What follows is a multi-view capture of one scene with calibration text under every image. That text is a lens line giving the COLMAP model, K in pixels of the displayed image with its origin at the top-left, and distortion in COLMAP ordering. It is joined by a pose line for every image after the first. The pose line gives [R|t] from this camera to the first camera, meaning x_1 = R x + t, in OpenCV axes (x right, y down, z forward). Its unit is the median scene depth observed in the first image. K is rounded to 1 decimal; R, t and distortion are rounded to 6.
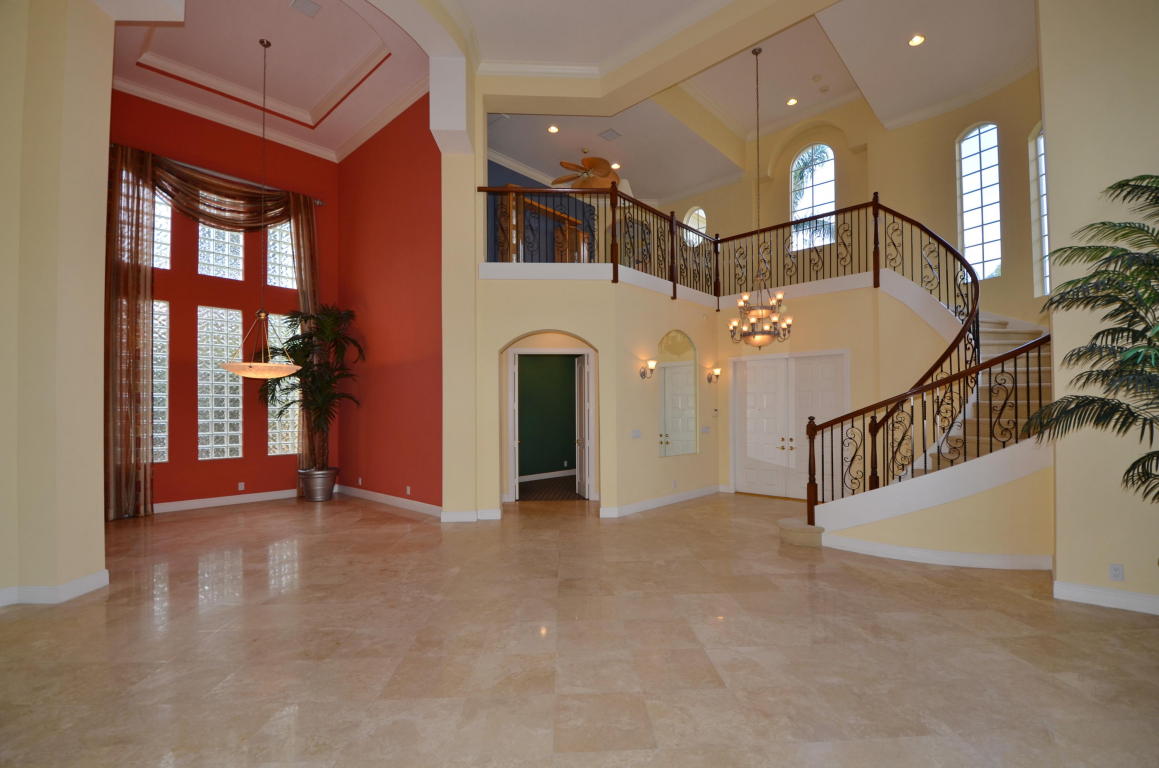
lens RADIAL K [[508.1, 0, 591.6], [0, 508.1, 405.0], [0, 0, 1]] dist [0.024474, -0.035521]
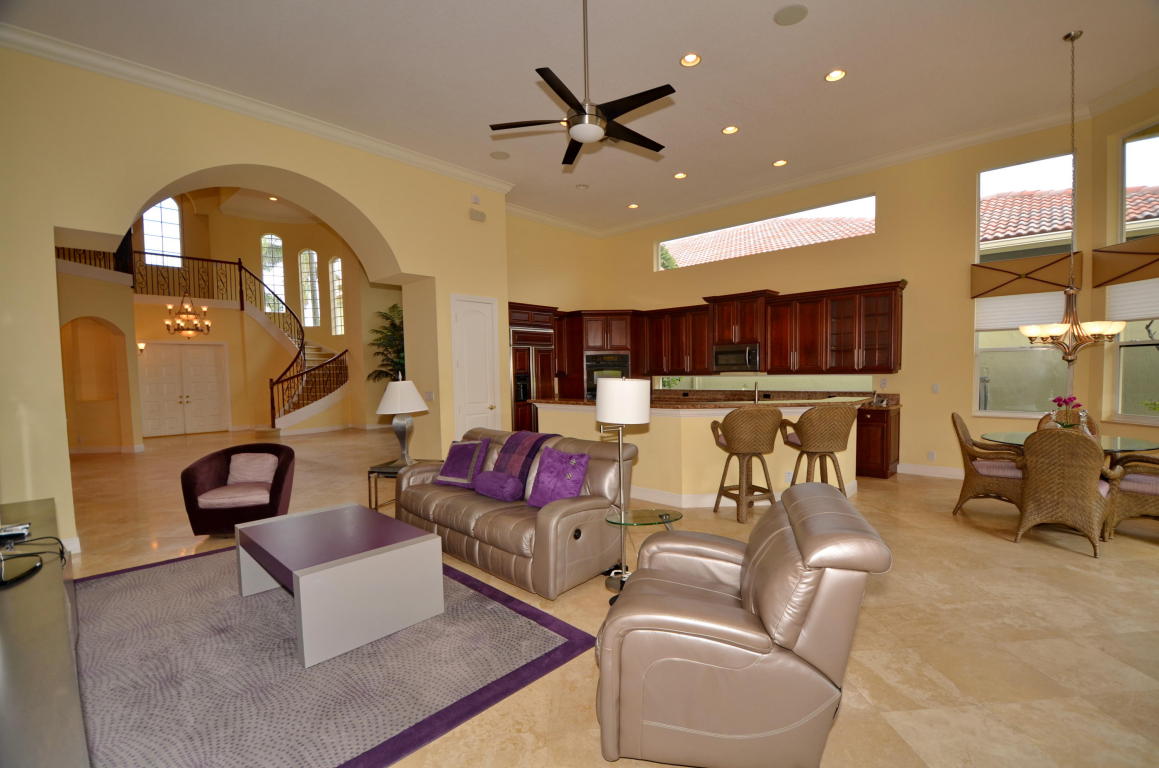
lens RADIAL K [[506.3, 0, 579.5], [0, 506.3, 384.0], [0, 0, 1]] dist [0.001360, -0.000248]
pose [[0.007227, -0.020969, 0.999754, -1.458532], [0.009182, 0.999739, 0.020902, 0.011005], [-0.999932, 0.009029, 0.007418, -0.269597]]
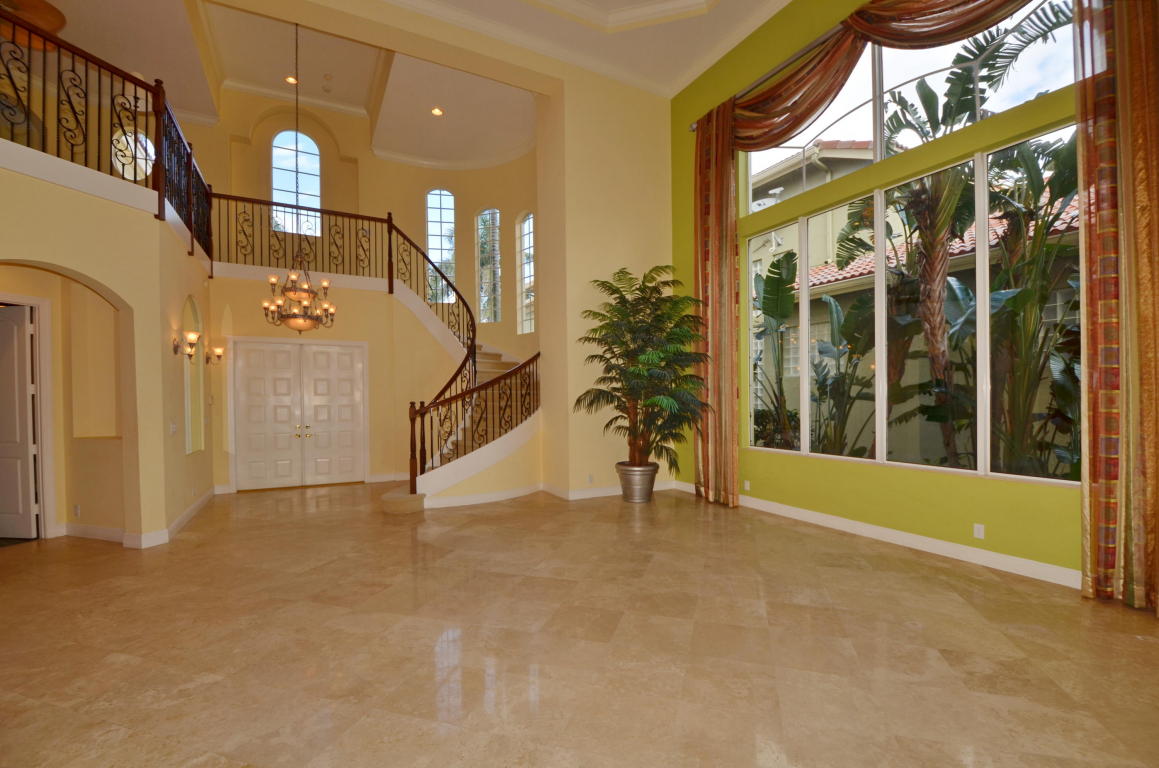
lens RADIAL K [[513.3, 0, 582.6], [0, 513.3, 395.9], [0, 0, 1]] dist [-0.002271, -0.000860]
pose [[0.331187, 0.007202, 0.943538, -0.474888], [-0.008340, 0.999954, -0.004705, 0.009899], [-0.943528, -0.006311, 0.331232, 0.209400]]
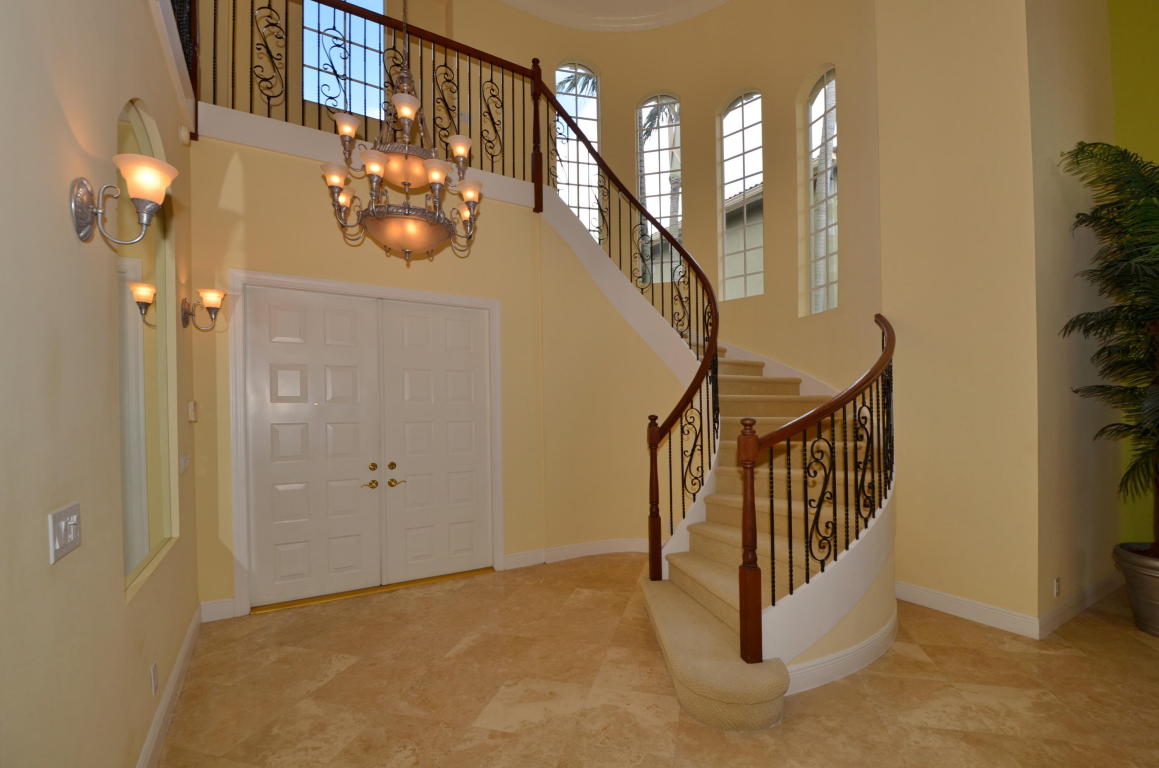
lens RADIAL K [[508.1, 0, 591.6], [0, 508.1, 405.0], [0, 0, 1]] dist [0.024474, -0.035521]
pose [[0.273488, 0.003578, 0.961869, -0.035103], [-0.008744, 0.999961, -0.001234, 0.011283], [-0.961836, -0.008073, 0.273509, 0.869409]]
